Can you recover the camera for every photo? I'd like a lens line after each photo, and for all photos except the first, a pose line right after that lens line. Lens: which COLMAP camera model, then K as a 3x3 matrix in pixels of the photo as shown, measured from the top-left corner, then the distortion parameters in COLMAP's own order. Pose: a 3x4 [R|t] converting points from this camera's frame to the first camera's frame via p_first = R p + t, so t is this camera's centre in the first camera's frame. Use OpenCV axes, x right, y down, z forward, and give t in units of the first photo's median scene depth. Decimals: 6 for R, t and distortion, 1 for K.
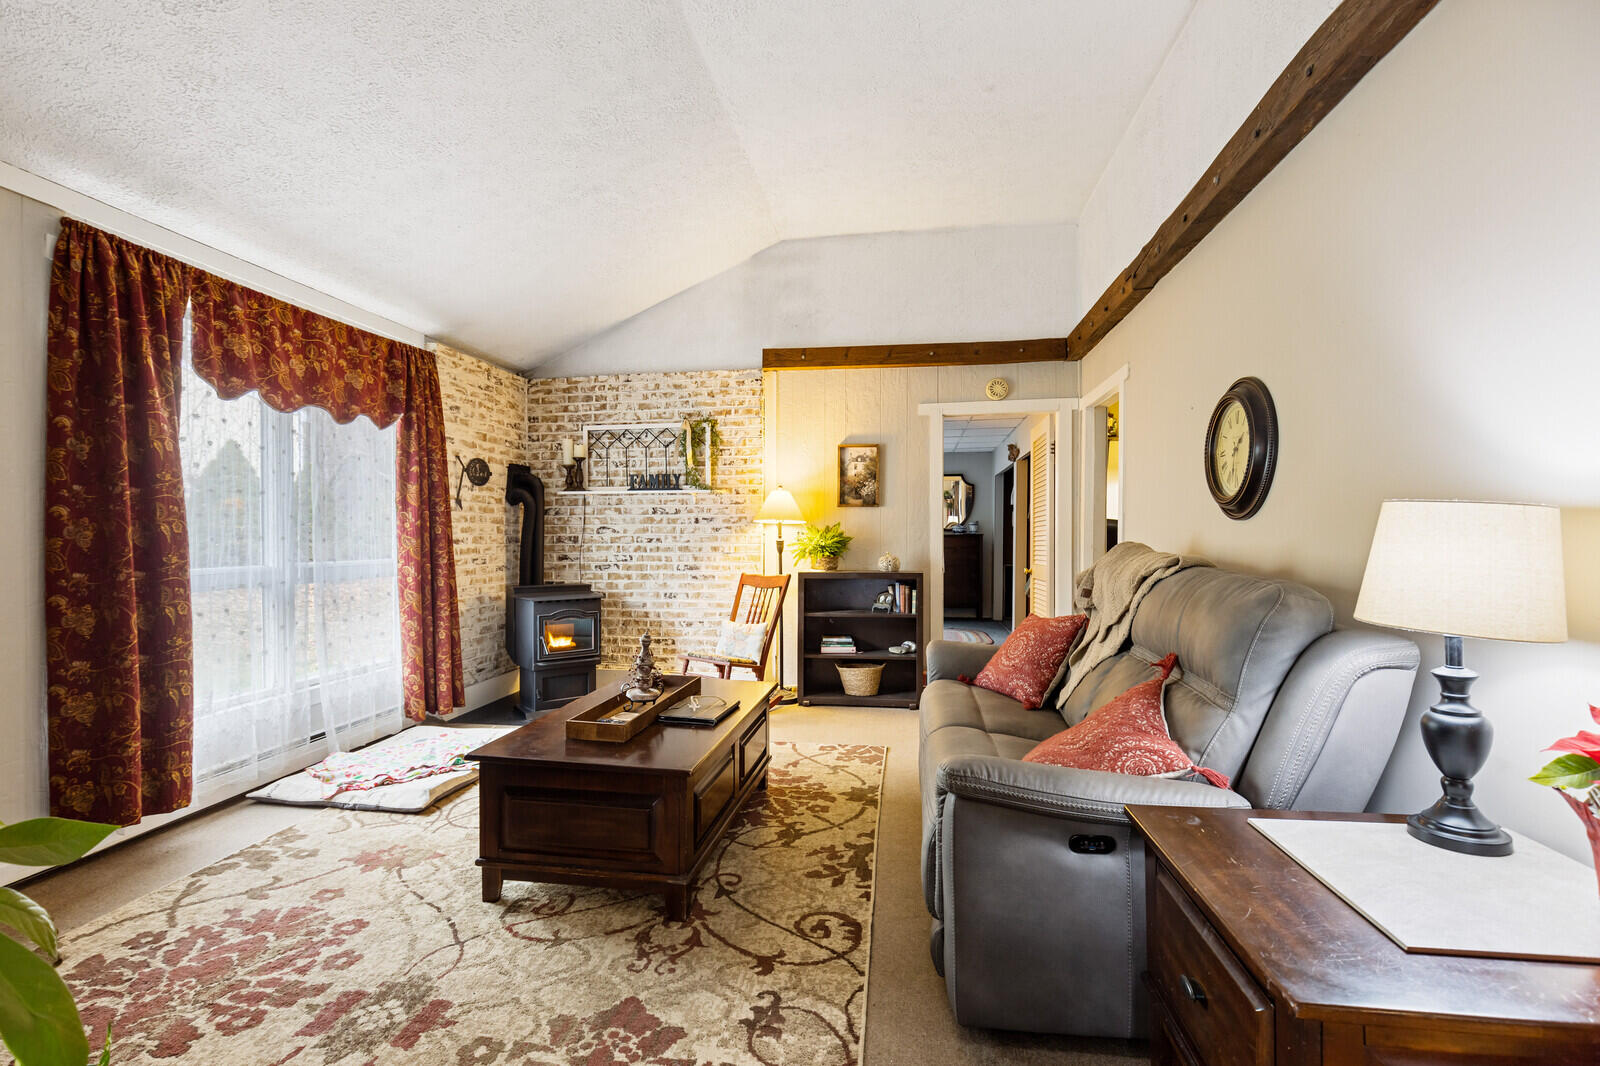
lens RADIAL K [[725.9, 0, 798.5], [0, 725.9, 540.7], [0, 0, 1]] dist [-0.001605, -0.000441]
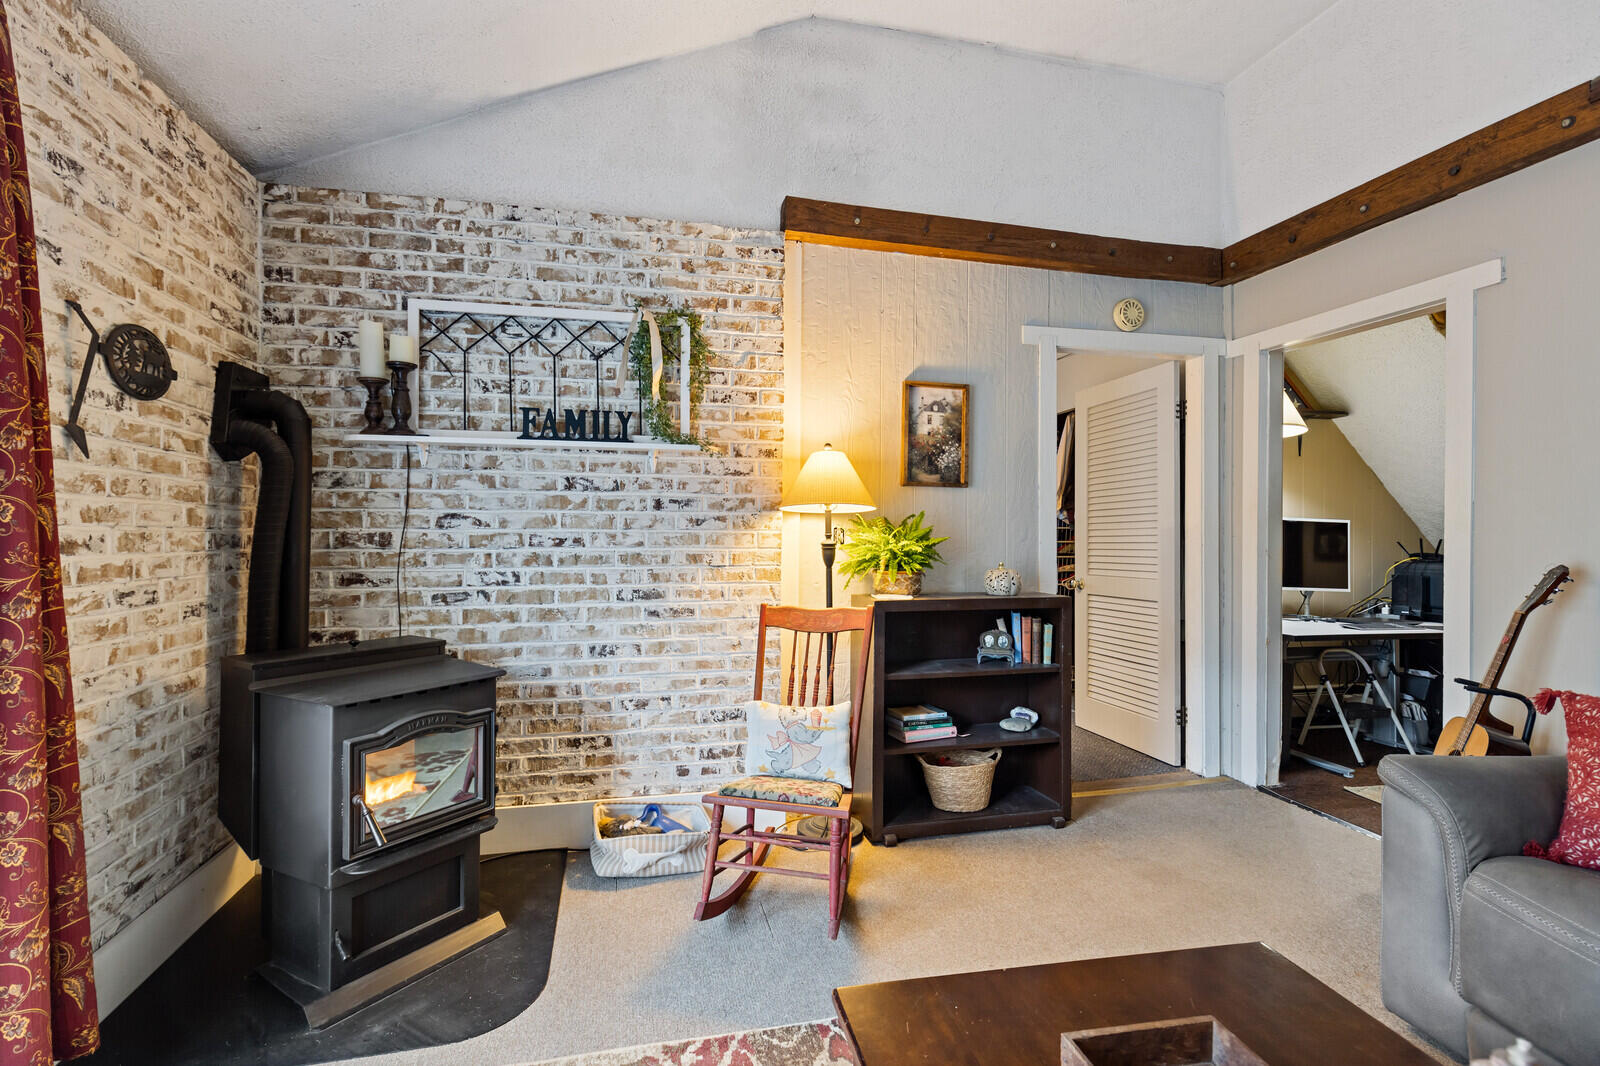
lens RADIAL K [[725.9, 0, 796.6], [0, 725.9, 530.5], [0, 0, 1]] dist [-0.001605, -0.000441]
pose [[0.925979, 0.006378, 0.377521, -0.251072], [-0.002149, 0.999930, -0.011622, -0.003216], [-0.377569, 0.009950, 0.925928, 0.492417]]
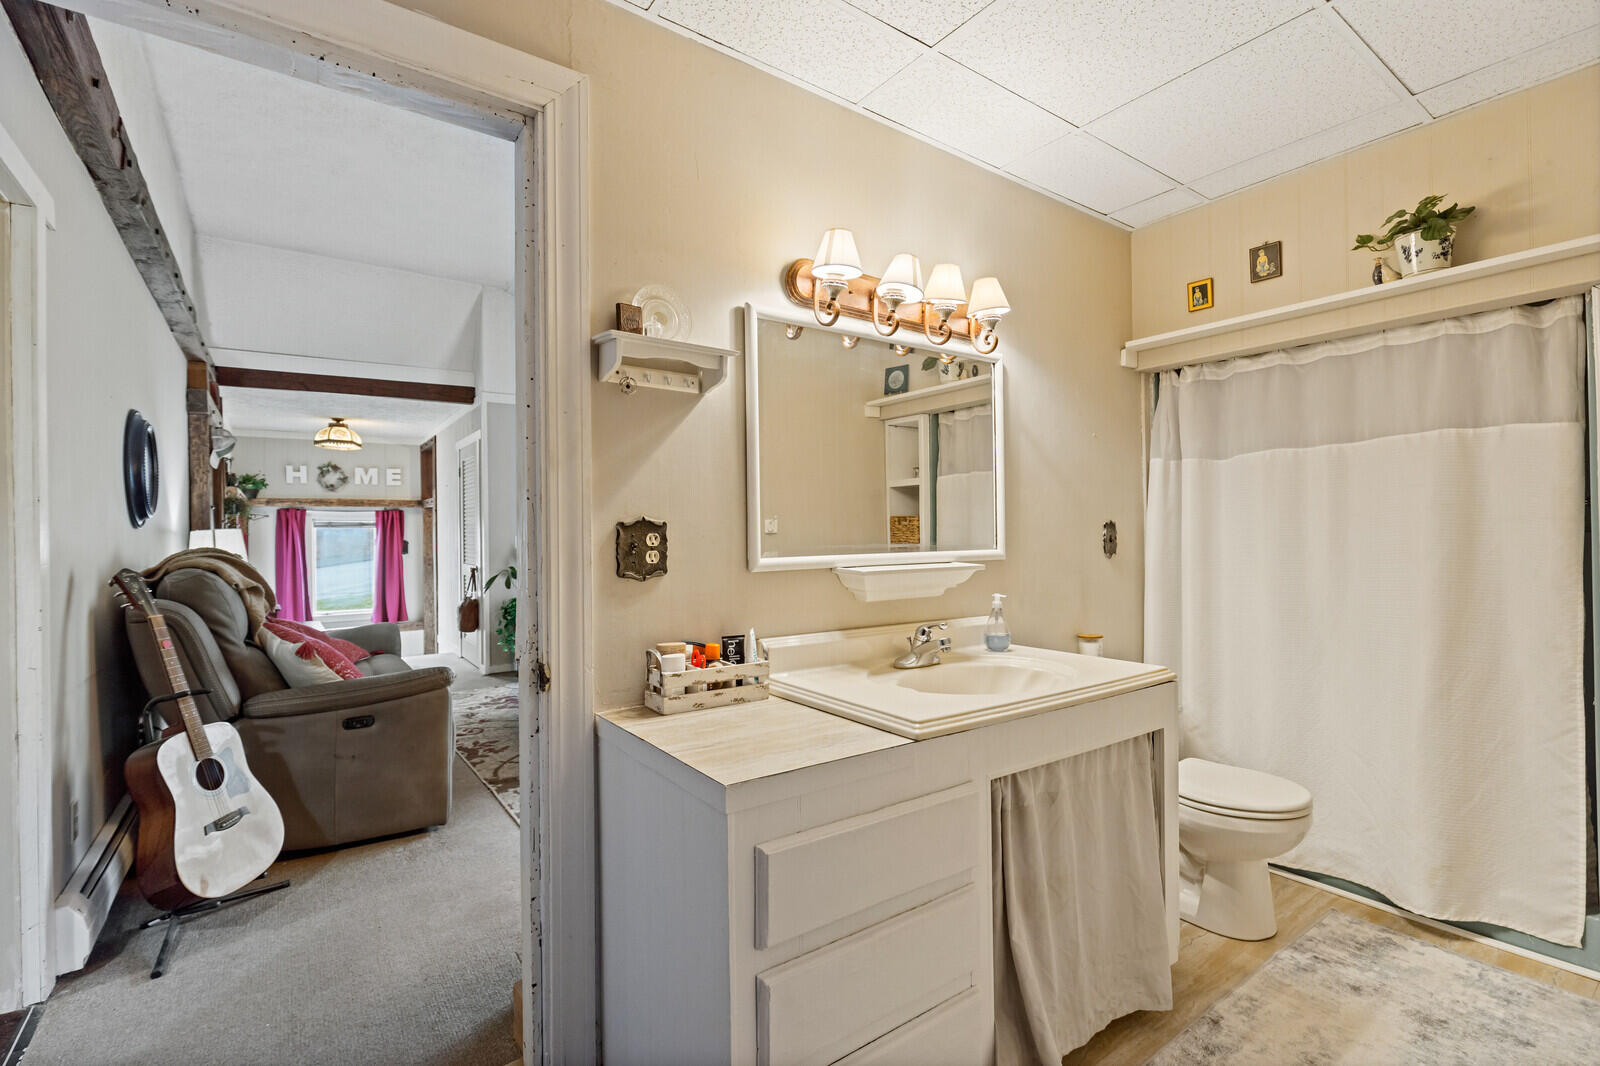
lens RADIAL K [[725.9, 0, 801.6], [0, 725.9, 530.0], [0, 0, 1]] dist [-0.001605, -0.000441]
pose [[-0.713923, 0.006964, -0.700189, 0.330245], [0.003036, 0.999972, 0.006851, -0.015699], [0.700217, 0.002765, -0.713924, 1.306289]]
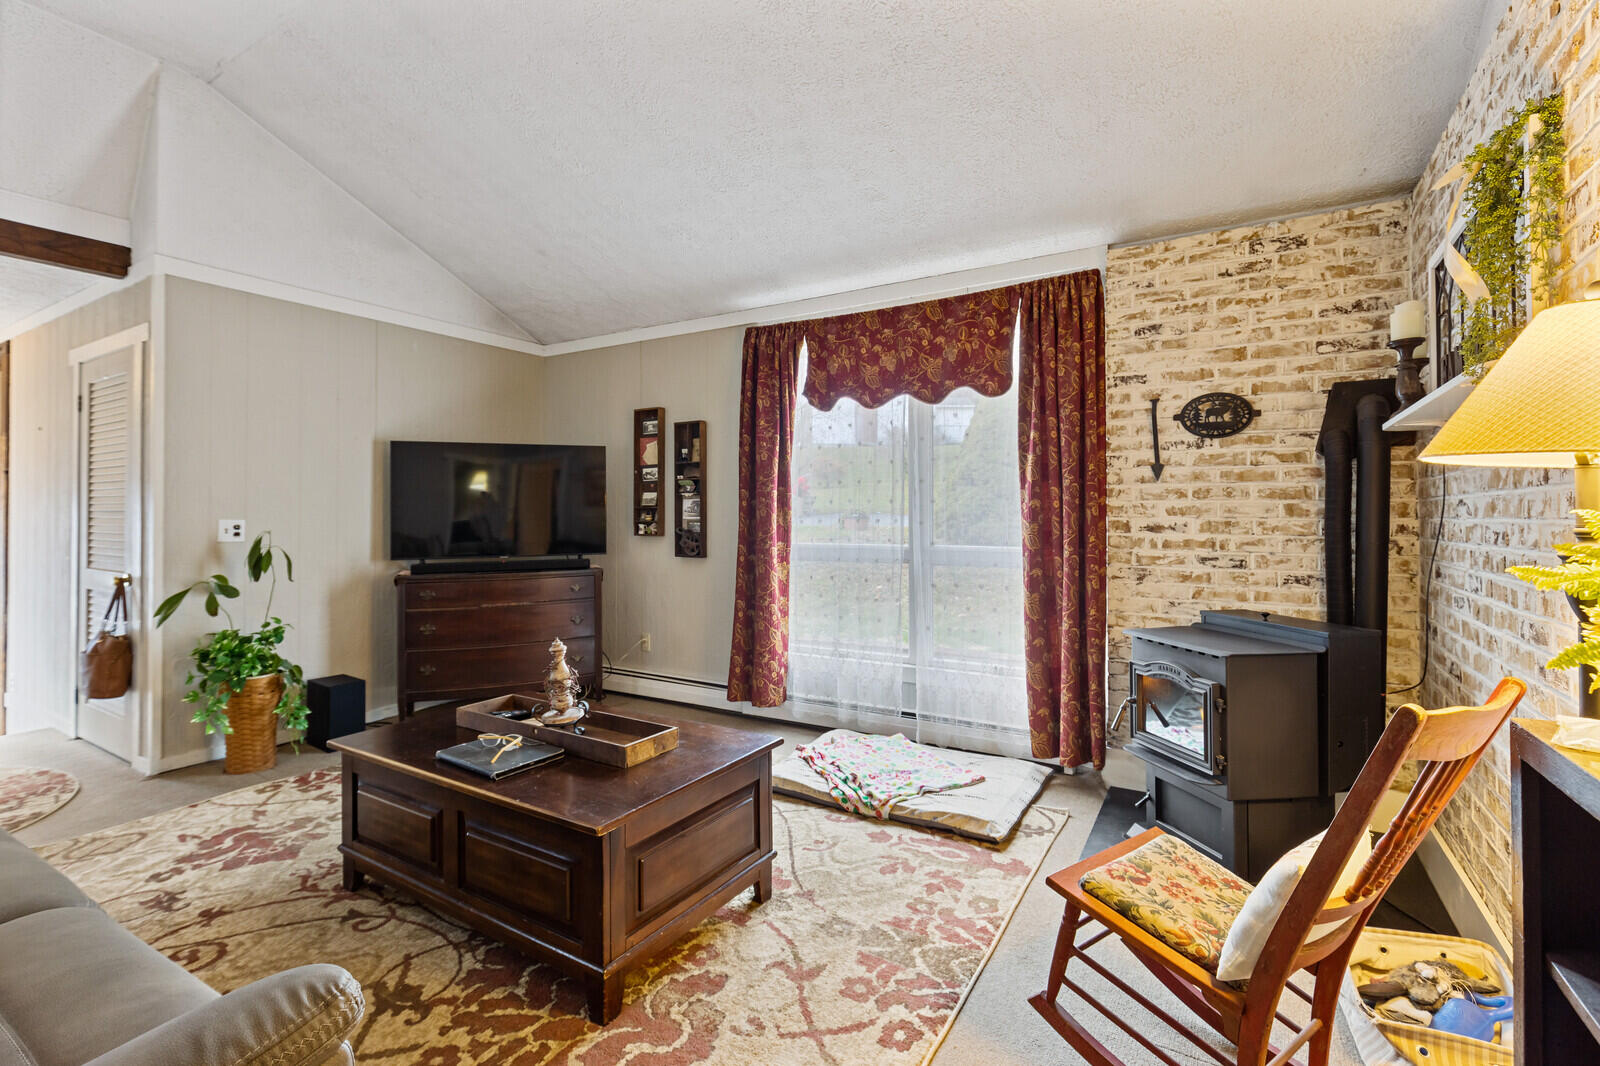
lens RADIAL K [[725.9, 0, 793.8], [0, 725.9, 507.5], [0, 0, 1]] dist [-0.001605, -0.000441]
pose [[-0.385212, -0.009623, -0.922778, 0.242727], [-0.008336, 0.999941, -0.006948, -0.009804], [0.922790, 0.005016, -0.385270, 0.859807]]
